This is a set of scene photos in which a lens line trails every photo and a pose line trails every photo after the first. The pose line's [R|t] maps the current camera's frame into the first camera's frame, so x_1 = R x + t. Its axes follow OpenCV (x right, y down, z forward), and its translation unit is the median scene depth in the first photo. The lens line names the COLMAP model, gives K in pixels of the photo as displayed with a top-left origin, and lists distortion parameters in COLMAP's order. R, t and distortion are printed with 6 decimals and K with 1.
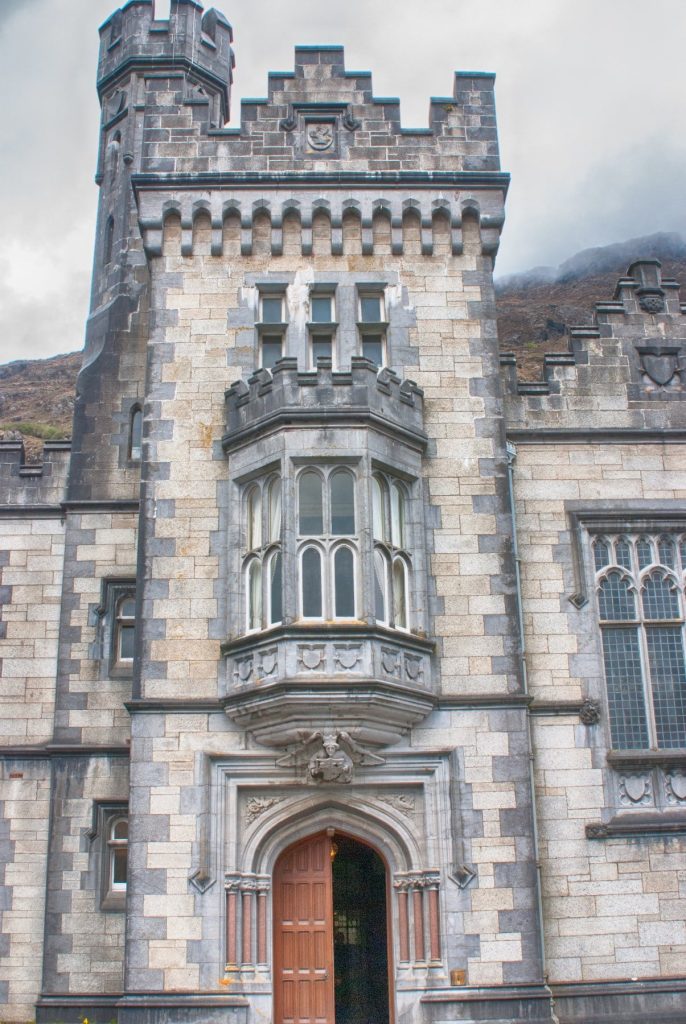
lens RADIAL K [[1213.4, 0, 343.0], [0, 1213.4, 512.0], [0, 0, 1]] dist [-0.015674, -0.015176]
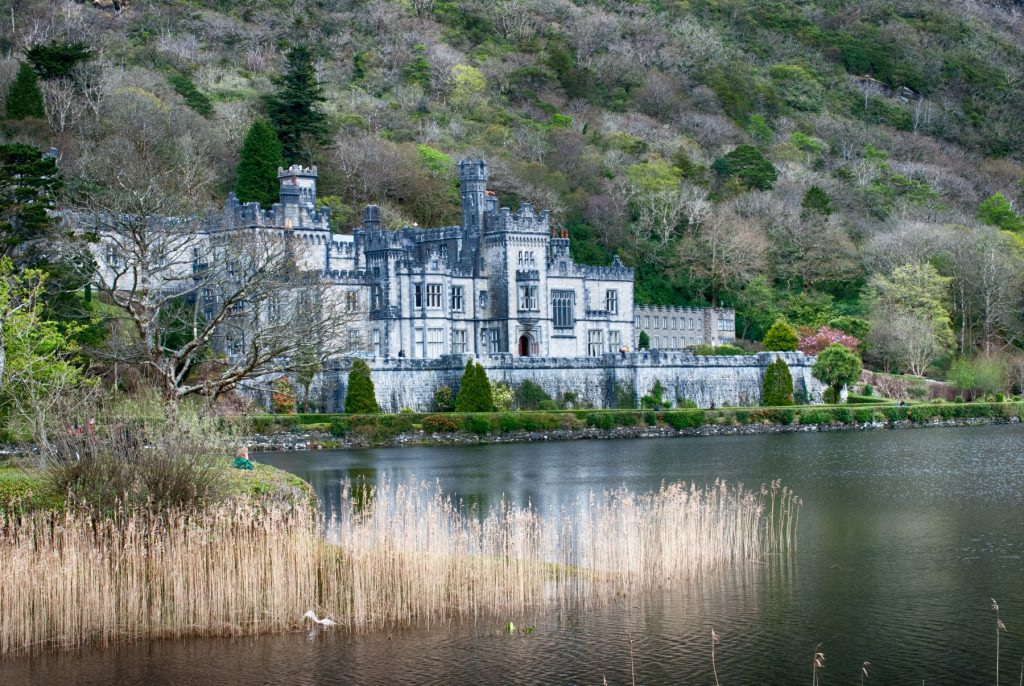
lens RADIAL K [[1213.4, 0, 512.0], [0, 1213.4, 343.0], [0, 0, 1]] dist [-0.015674, -0.015176]
pose [[0.773420, 0.013080, 0.633759, -4.120868], [-0.231793, 0.936384, 0.263547, -1.405971], [-0.589995, -0.350733, 0.727250, -3.755650]]
